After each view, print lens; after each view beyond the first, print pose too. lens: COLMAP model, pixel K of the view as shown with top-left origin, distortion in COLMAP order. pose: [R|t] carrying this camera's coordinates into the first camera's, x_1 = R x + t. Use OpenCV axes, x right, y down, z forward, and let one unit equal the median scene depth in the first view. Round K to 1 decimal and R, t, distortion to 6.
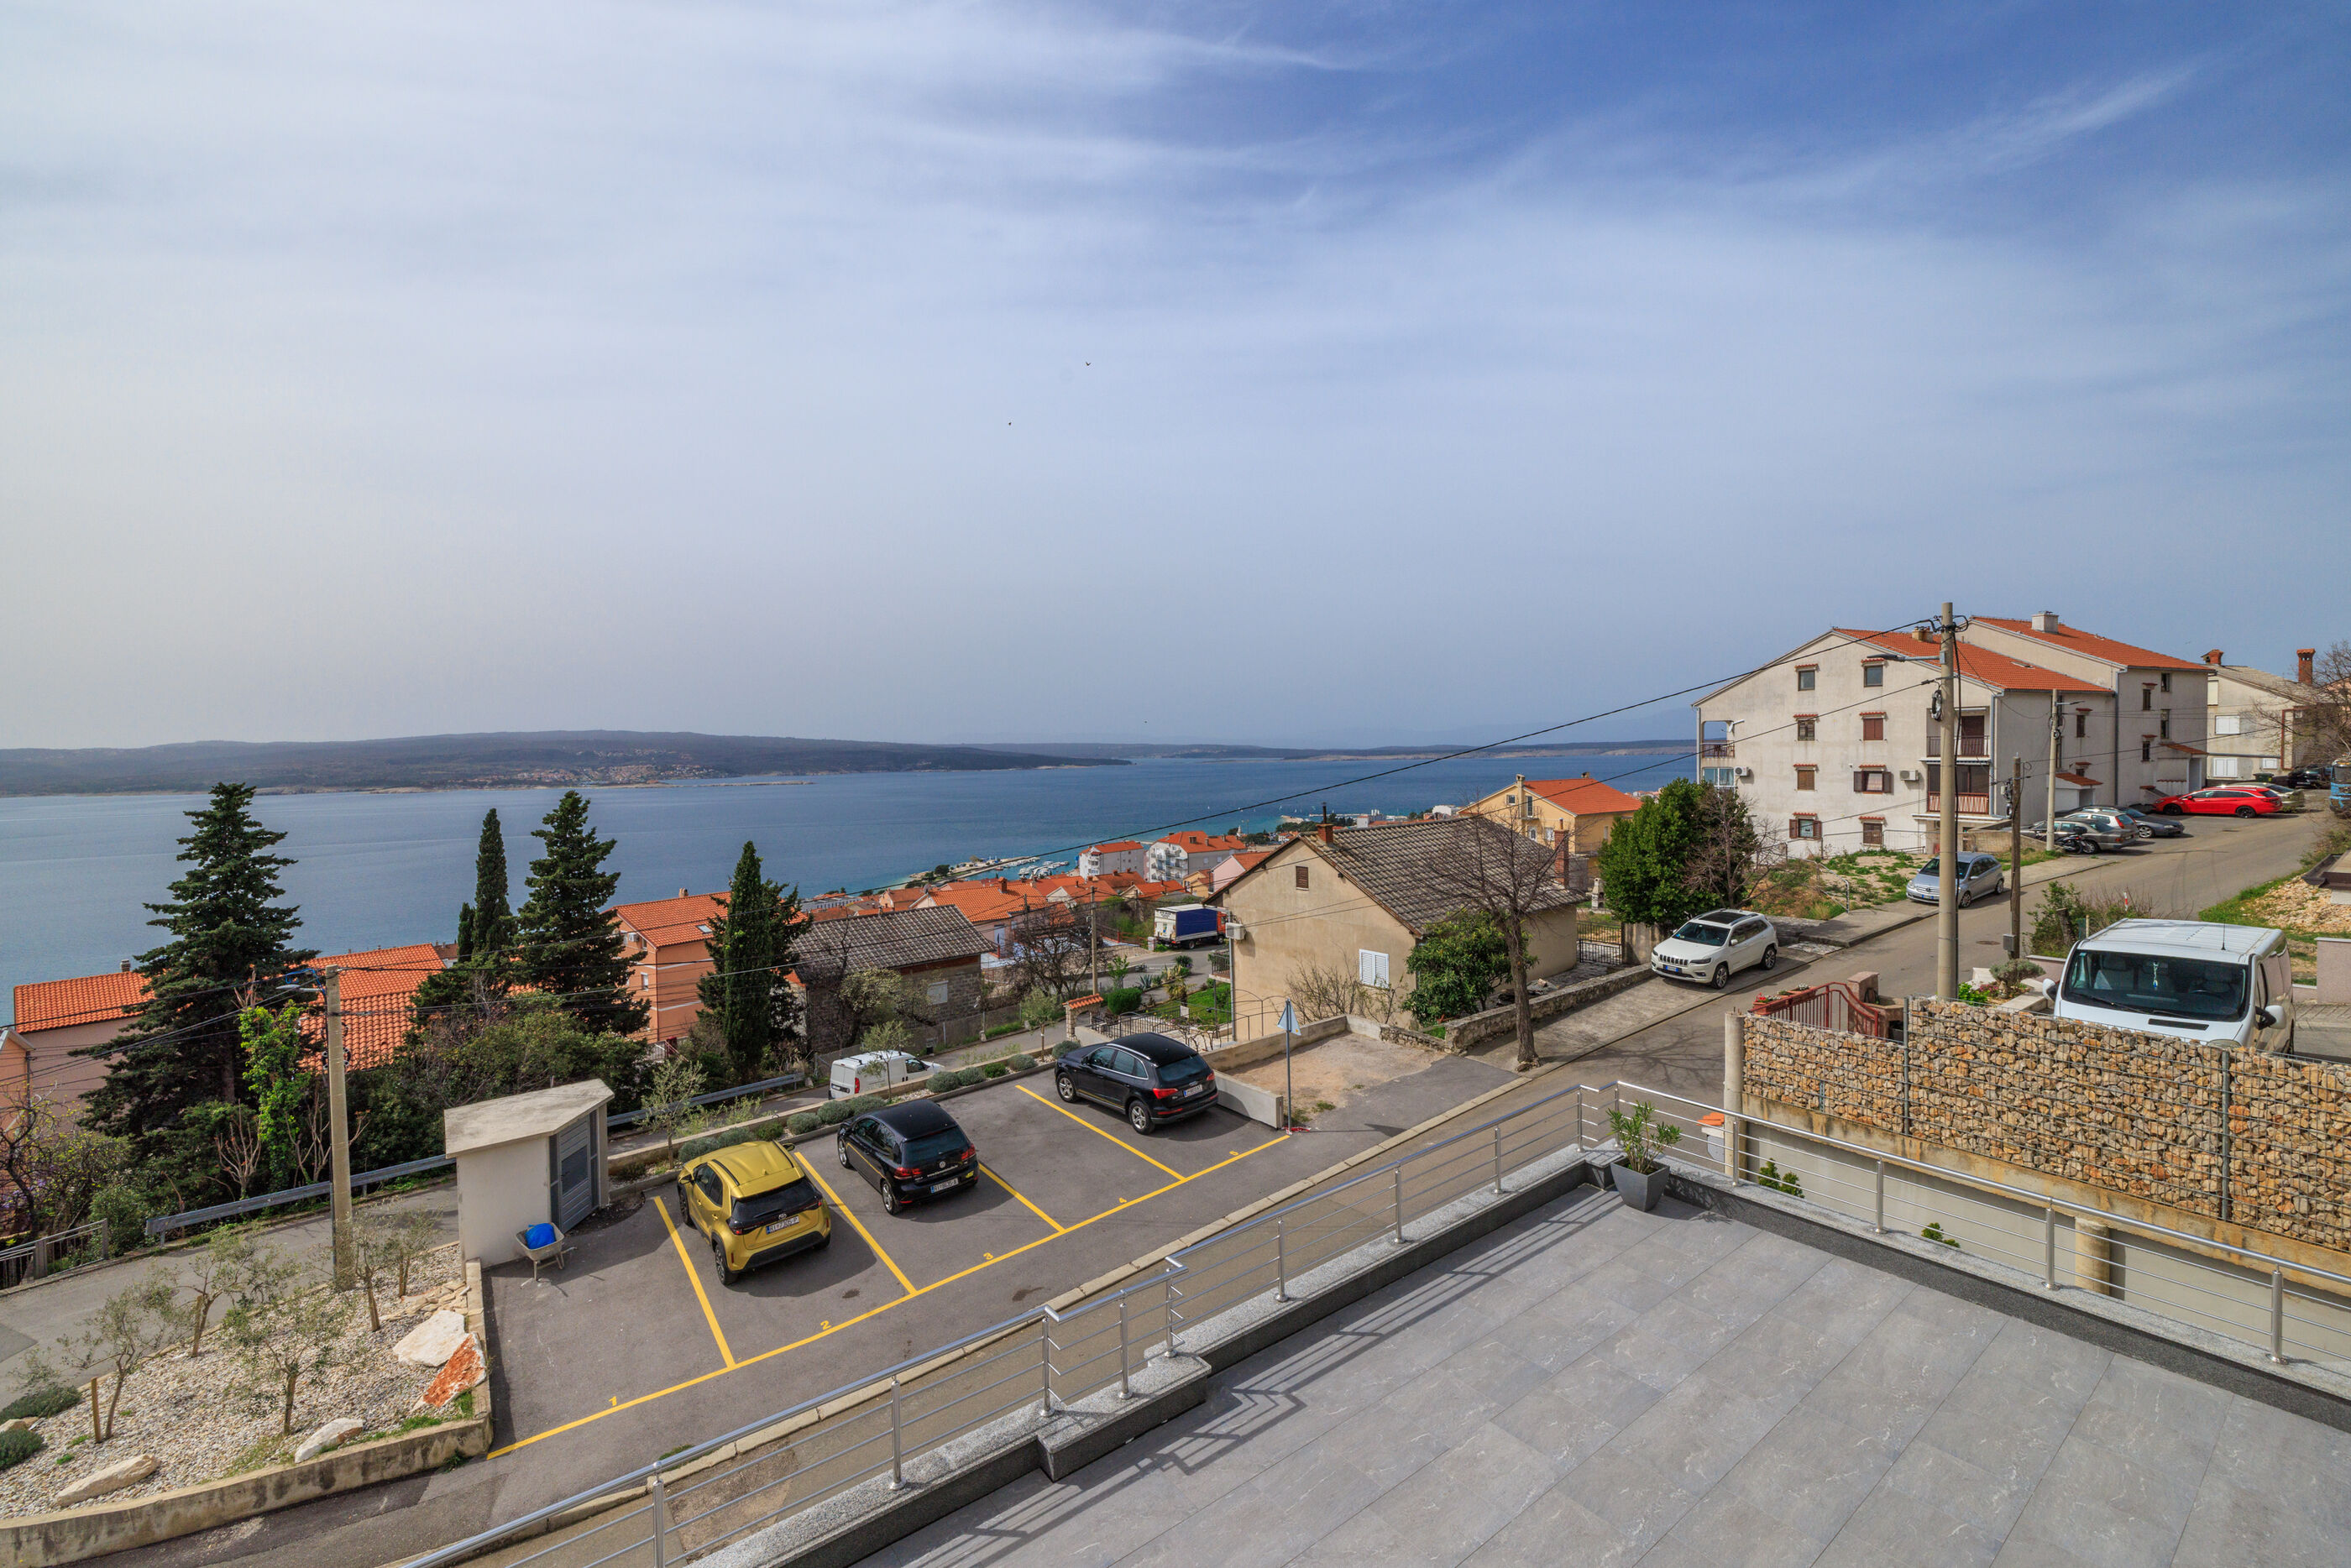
lens RADIAL K [[984.9, 0, 1204.7], [0, 984.9, 772.9], [0, 0, 1]] dist [0.001812, 0.000033]
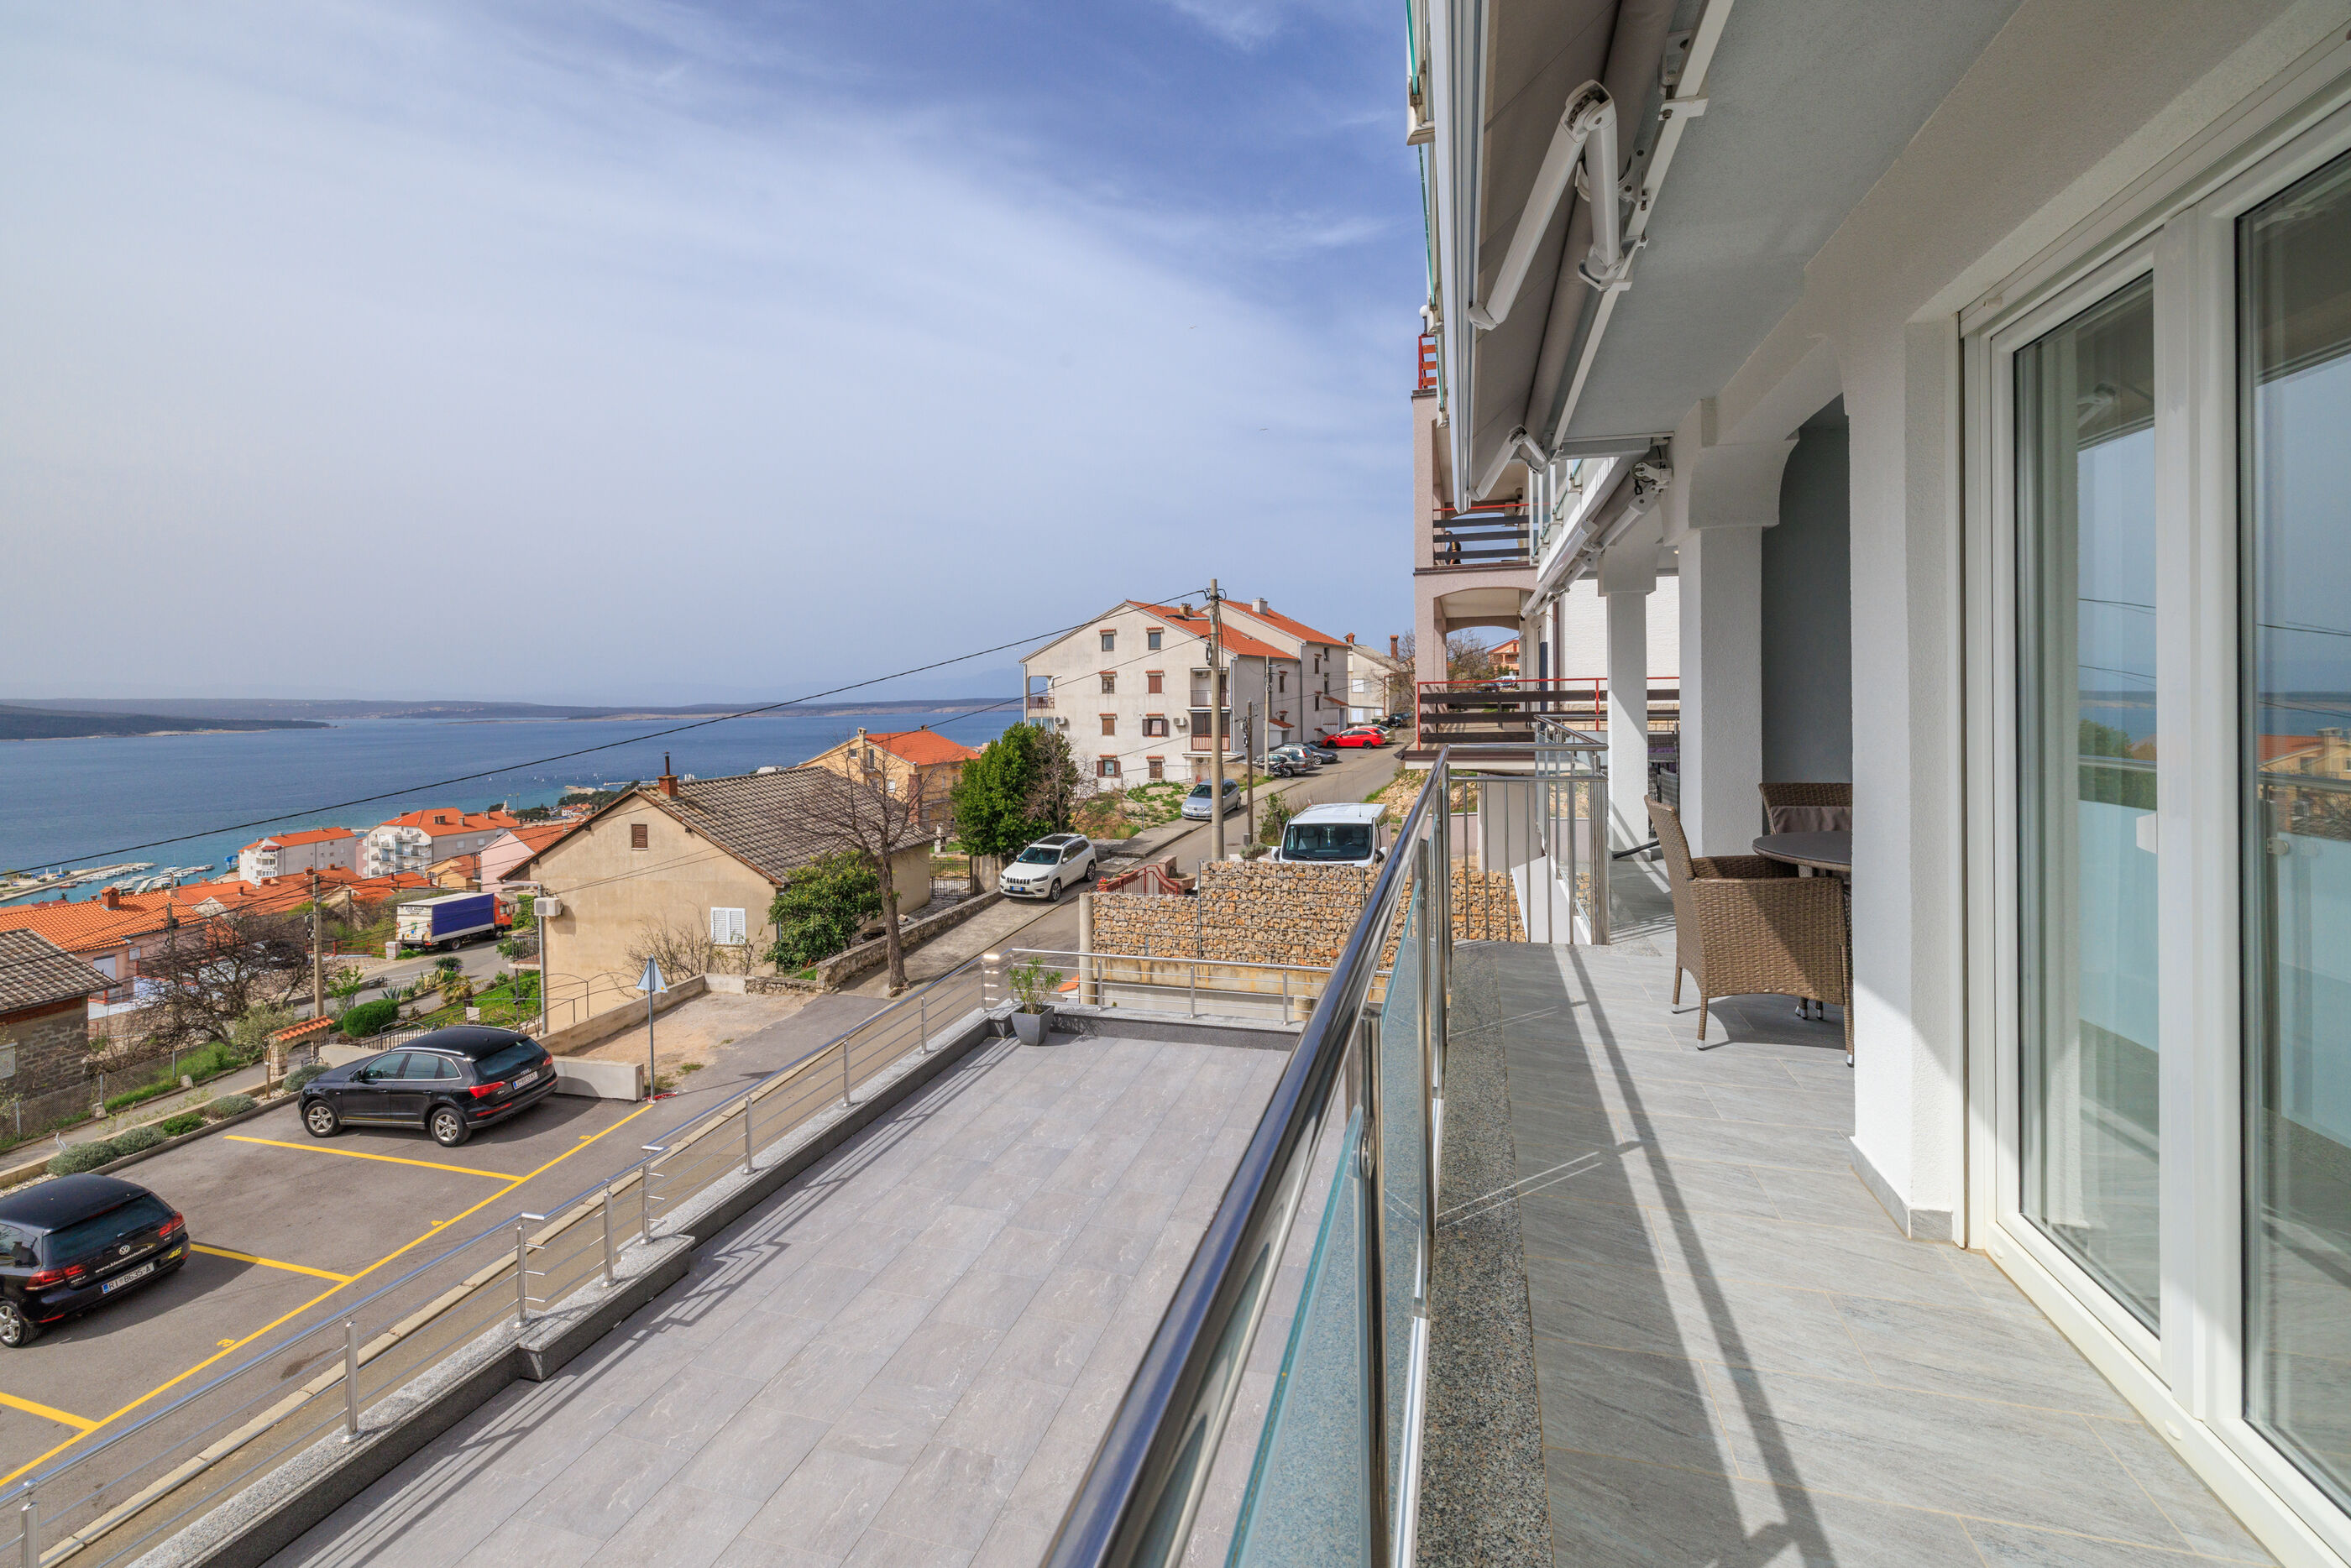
lens RADIAL K [[1010.7, 0, 1185.7], [0, 1010.7, 698.3], [0, 0, 1]] dist [0.001327, 0.000032]
pose [[0.805391, 0.006252, 0.592711, -0.073289], [0.014389, 0.999443, -0.030094, 0.022937], [-0.592569, 0.032766, 0.804853, -0.067865]]
